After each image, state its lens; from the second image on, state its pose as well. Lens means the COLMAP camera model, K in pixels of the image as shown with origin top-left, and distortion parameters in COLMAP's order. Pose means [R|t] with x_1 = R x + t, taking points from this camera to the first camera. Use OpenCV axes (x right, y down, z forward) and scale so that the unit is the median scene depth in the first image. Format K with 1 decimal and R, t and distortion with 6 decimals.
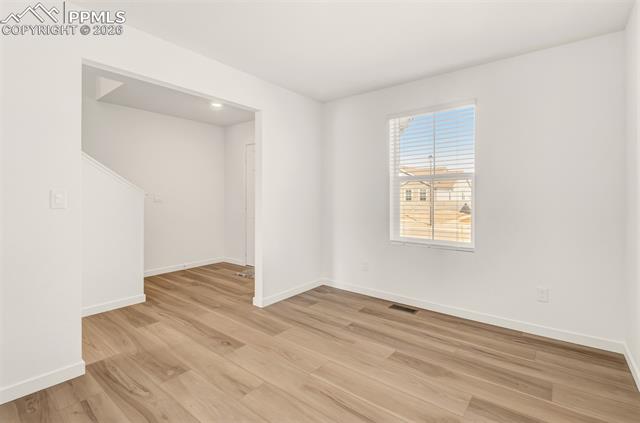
lens RADIAL K [[295.6, 0, 318.5], [0, 295.6, 206.3], [0, 0, 1]] dist [0.001306, -0.002097]
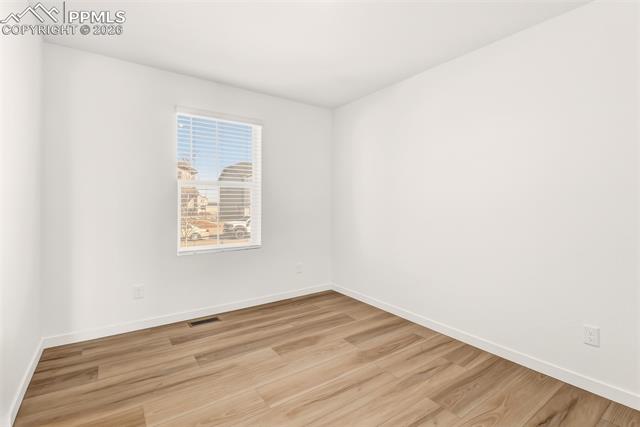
lens RADIAL K [[295.6, 0, 318.5], [0, 295.6, 213.1], [0, 0, 1]] dist [0.001306, -0.002097]
pose [[0.291920, -0.036279, 0.955754, -0.621923], [0.028310, 0.999170, 0.029280, -0.019340], [-0.956024, 0.018509, 0.292705, 0.467554]]
